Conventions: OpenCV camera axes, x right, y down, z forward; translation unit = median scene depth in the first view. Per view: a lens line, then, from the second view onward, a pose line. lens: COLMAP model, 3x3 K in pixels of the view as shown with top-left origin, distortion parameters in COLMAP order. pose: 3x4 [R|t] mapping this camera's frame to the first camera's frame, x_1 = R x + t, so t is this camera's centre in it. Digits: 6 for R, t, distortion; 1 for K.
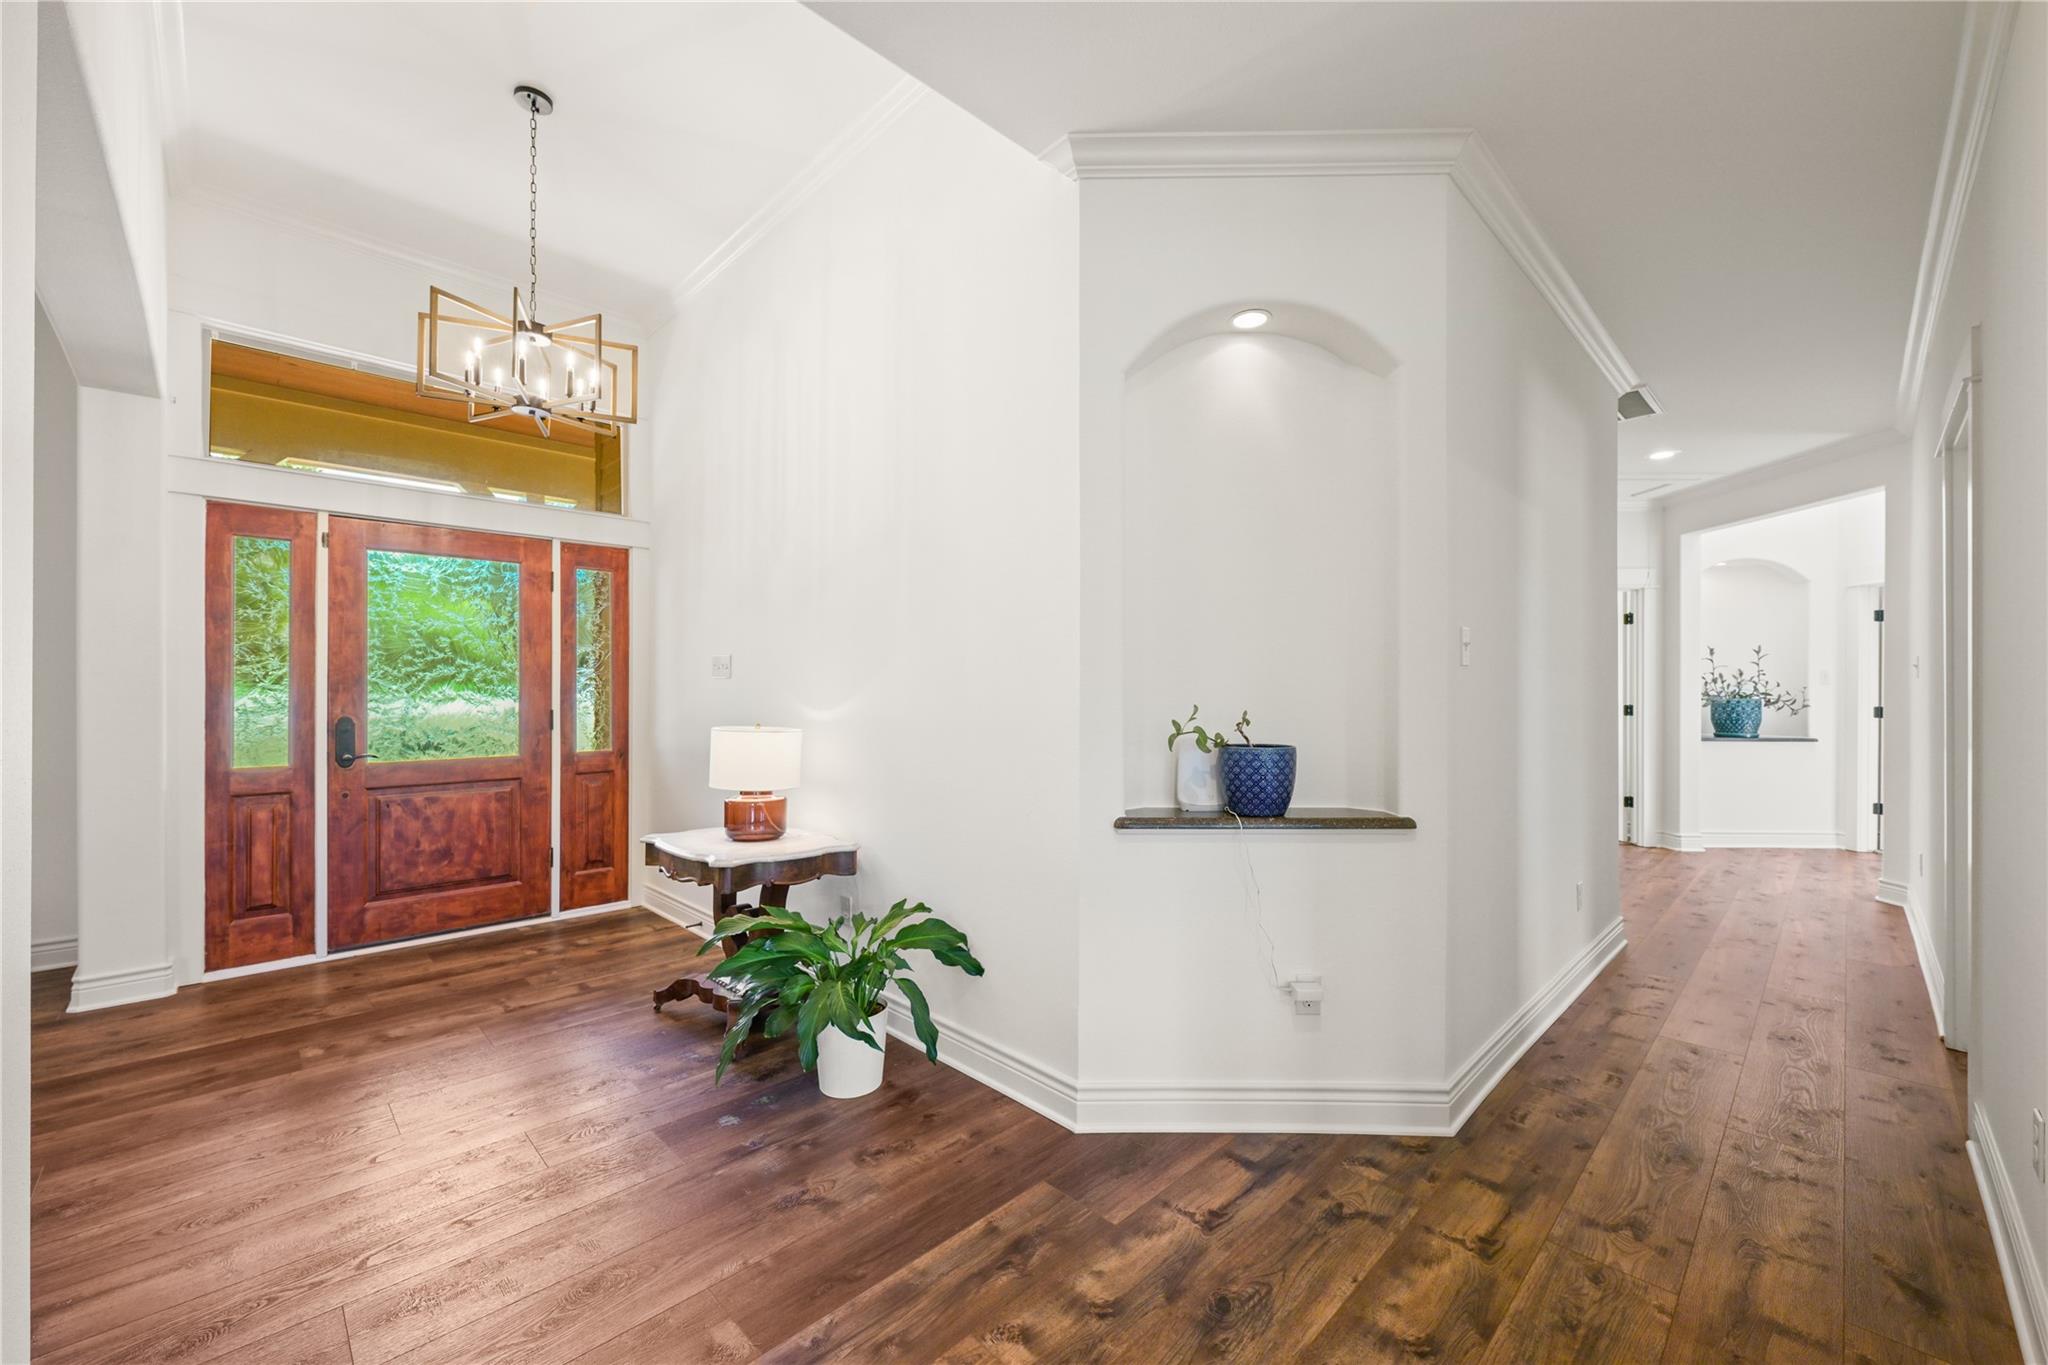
lens RADIAL K [[801.9, 0, 1027.9], [0, 801.9, 687.7], [0, 0, 1]] dist [-0.002172, -0.000153]
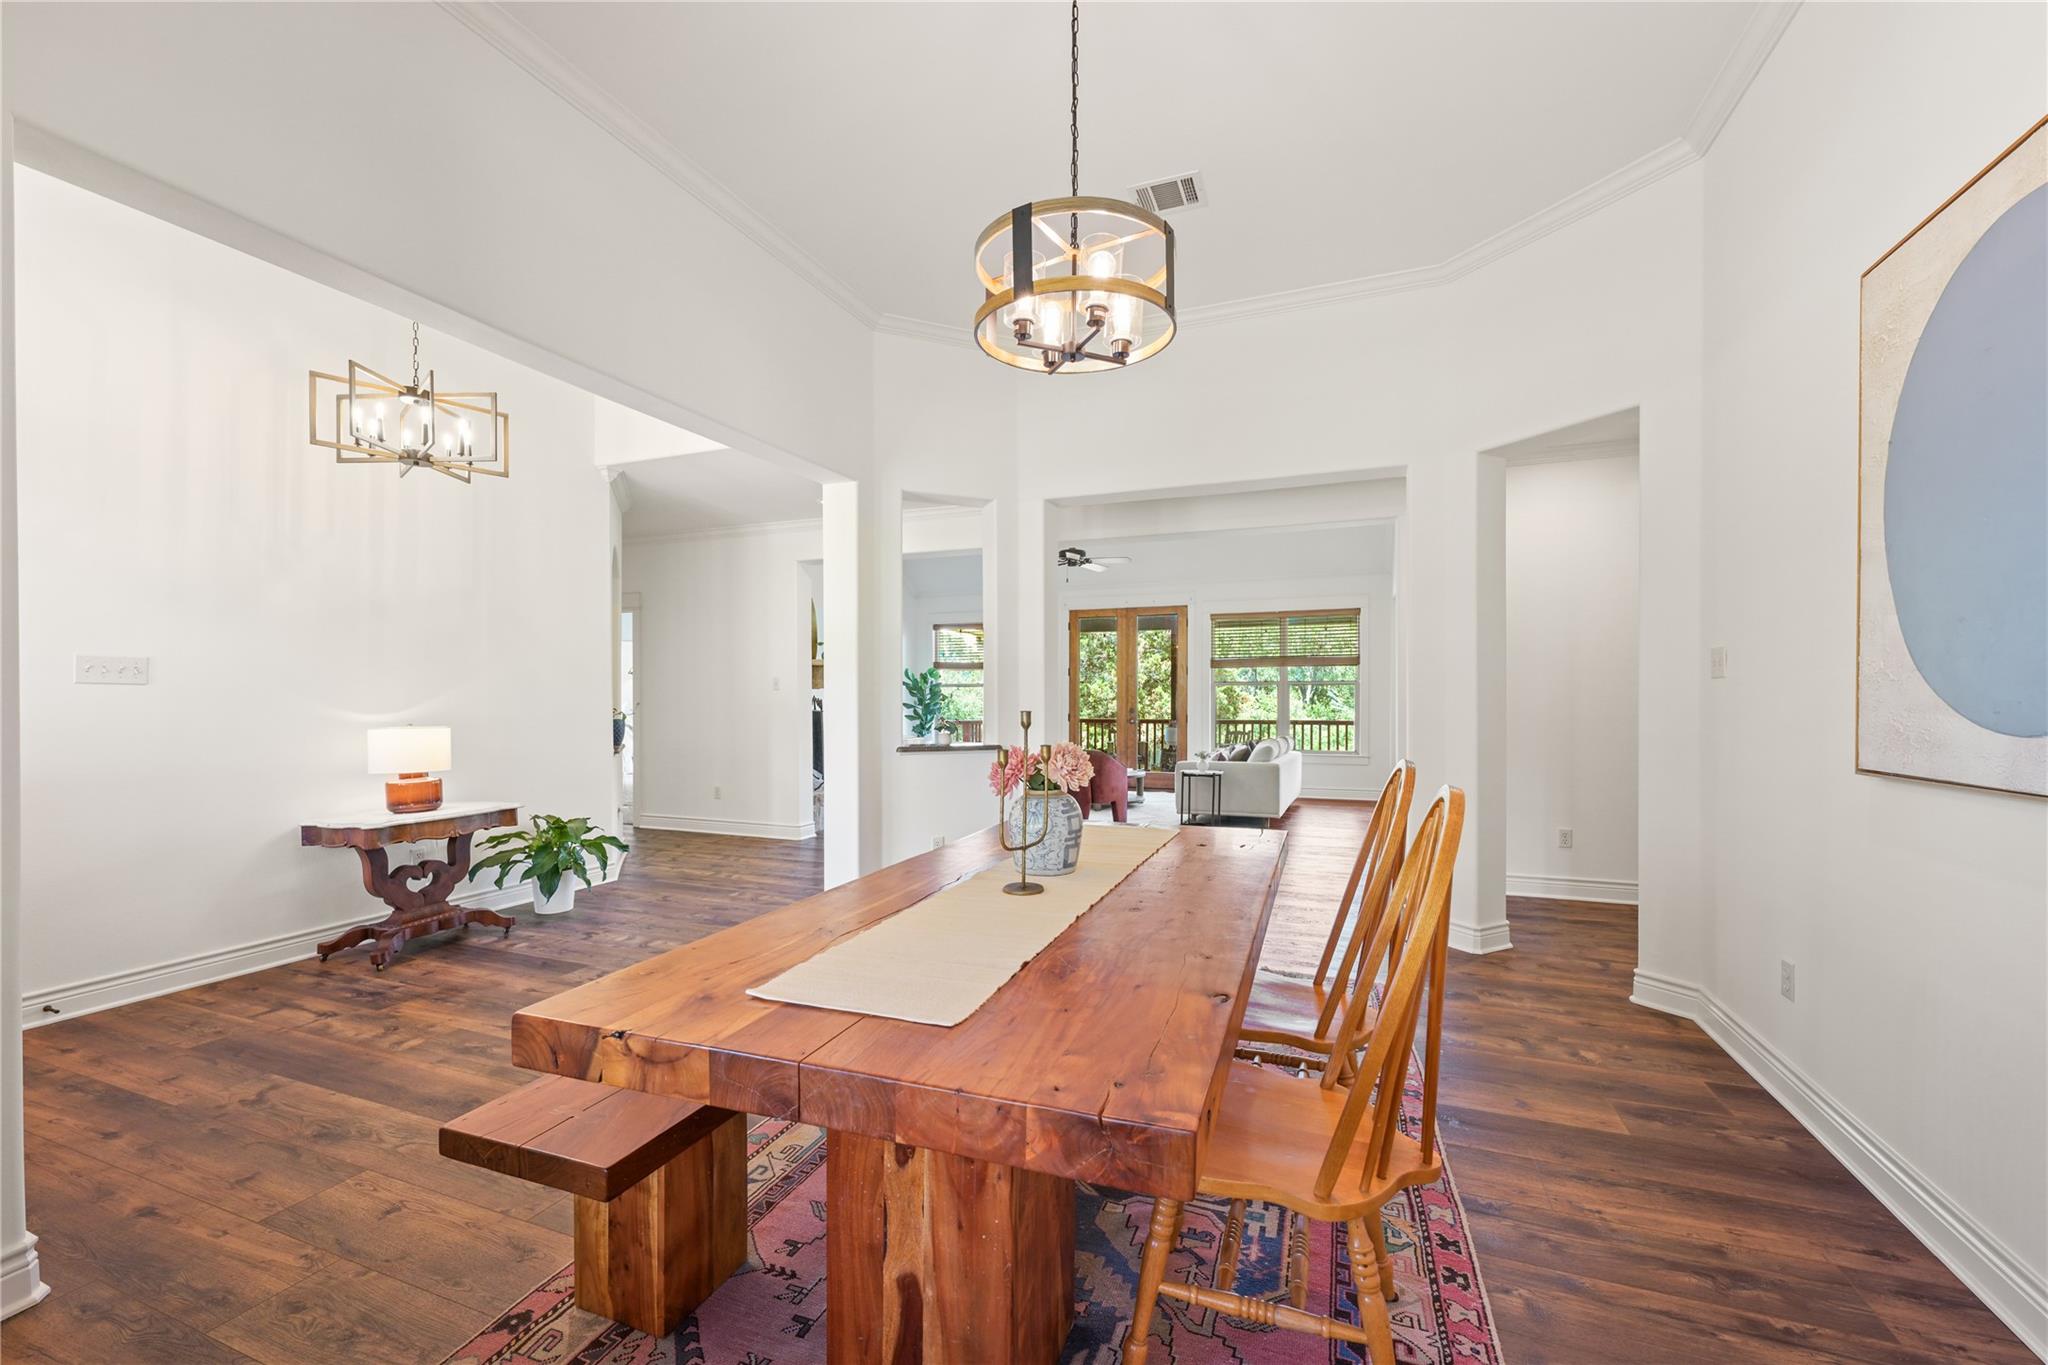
lens RADIAL K [[803.5, 0, 1024.3], [0, 803.5, 699.6], [0, 0, 1]] dist [0.000805, -0.000061]
pose [[-0.384805, -0.004172, 0.922989, -1.409130], [-0.003110, 0.999990, 0.003224, -0.000839], [-0.922993, -0.001630, -0.384814, 0.430269]]
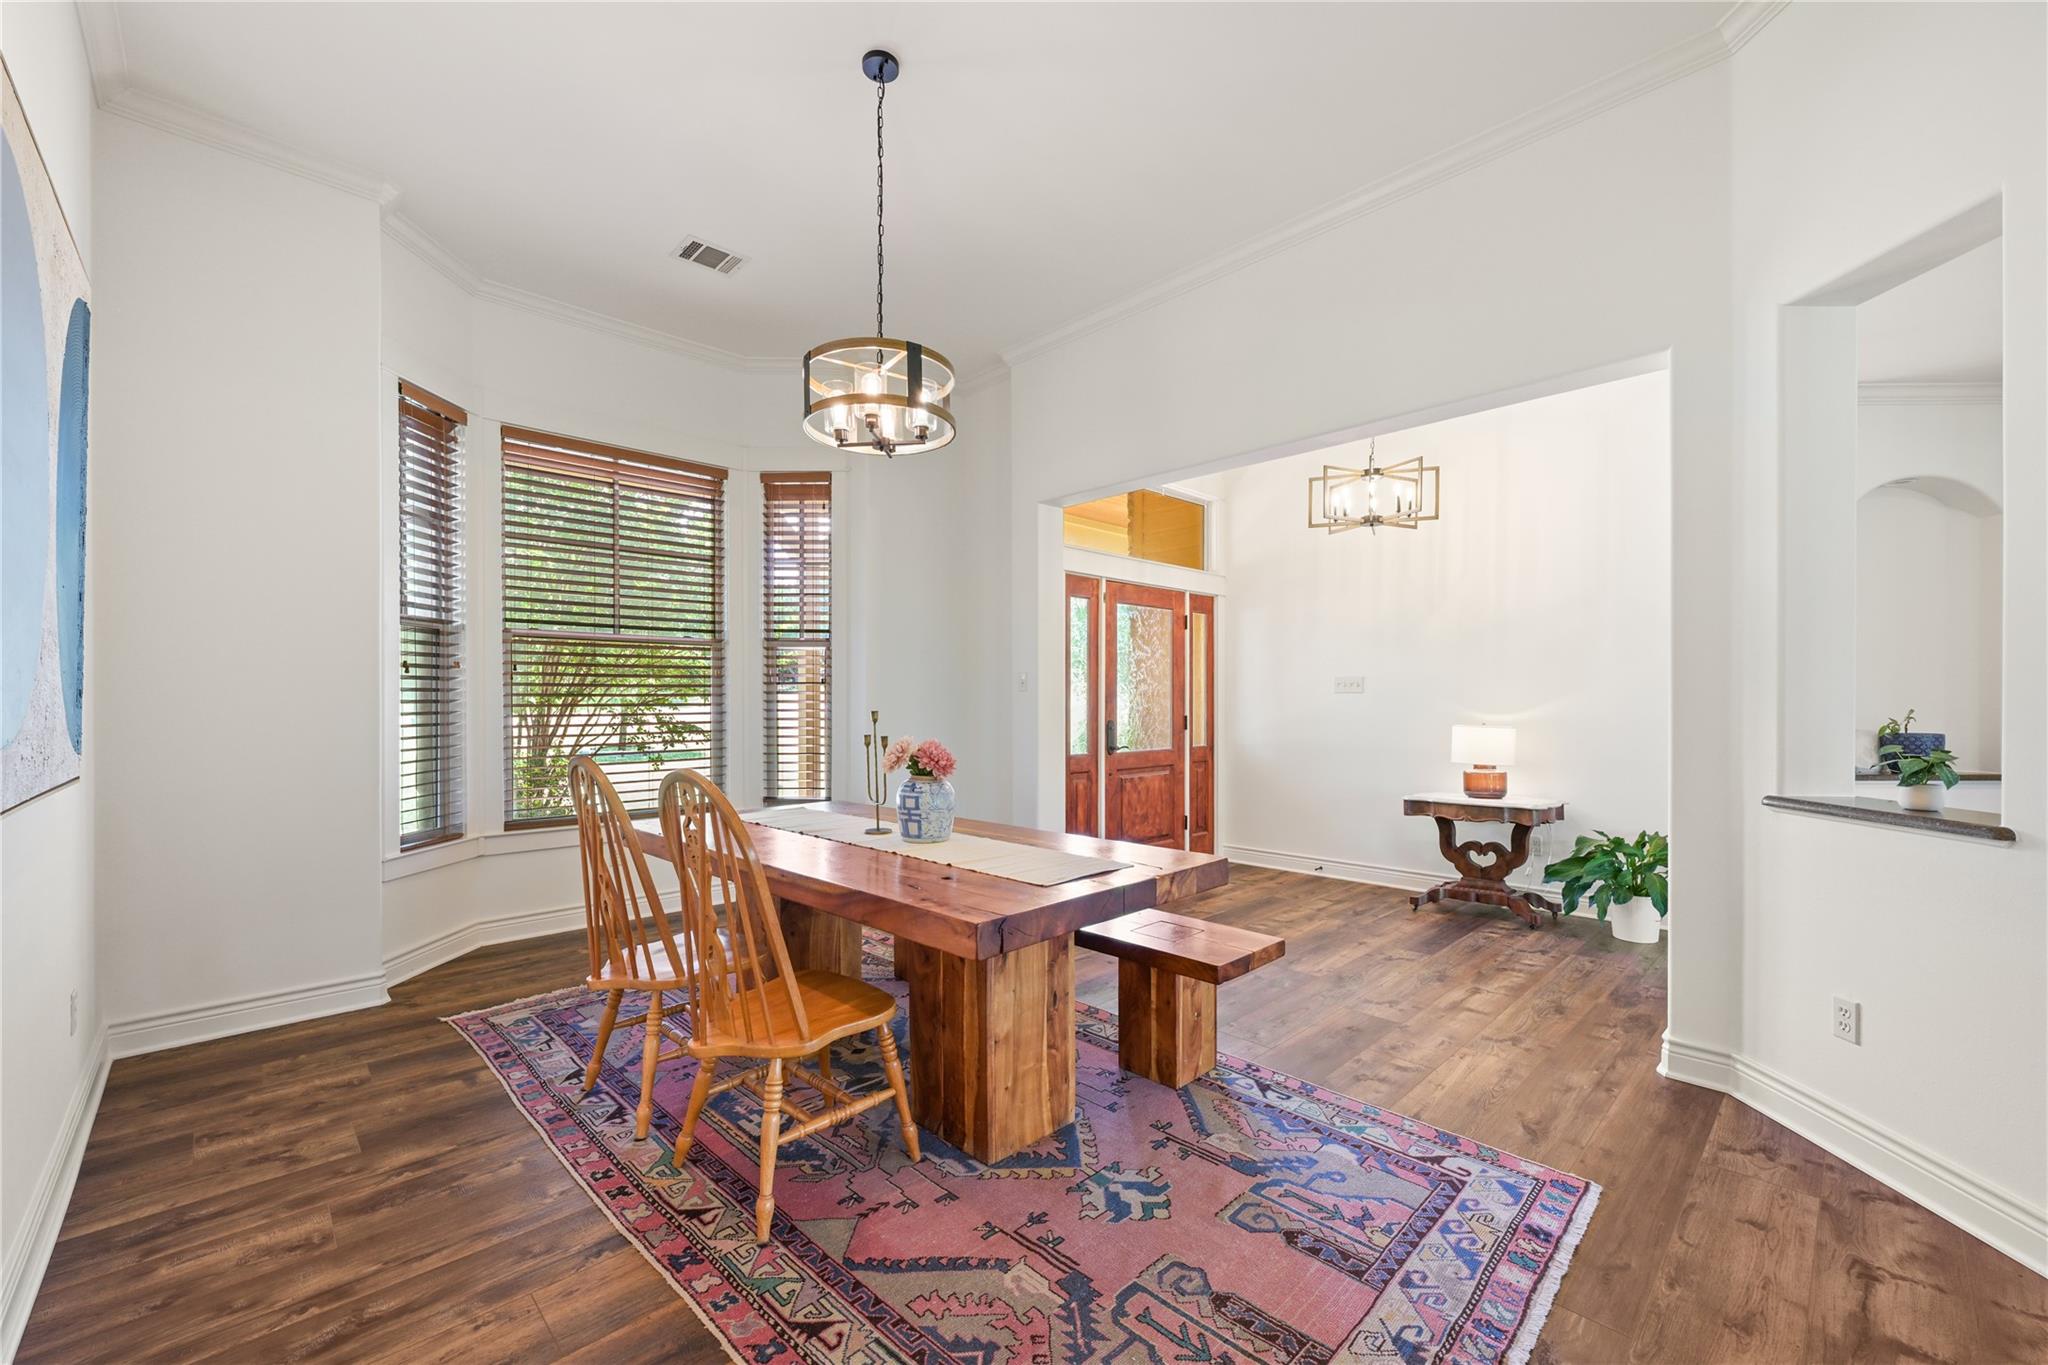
lens RADIAL K [[819.6, 0, 1030.1], [0, 819.6, 674.5], [0, 0, 1]] dist [0.001659, -0.000006]
pose [[0.999850, -0.005261, -0.016490, -0.856651], [0.004725, 0.999464, -0.032385, 0.002724], [0.016652, 0.032302, 0.999339, -0.422066]]
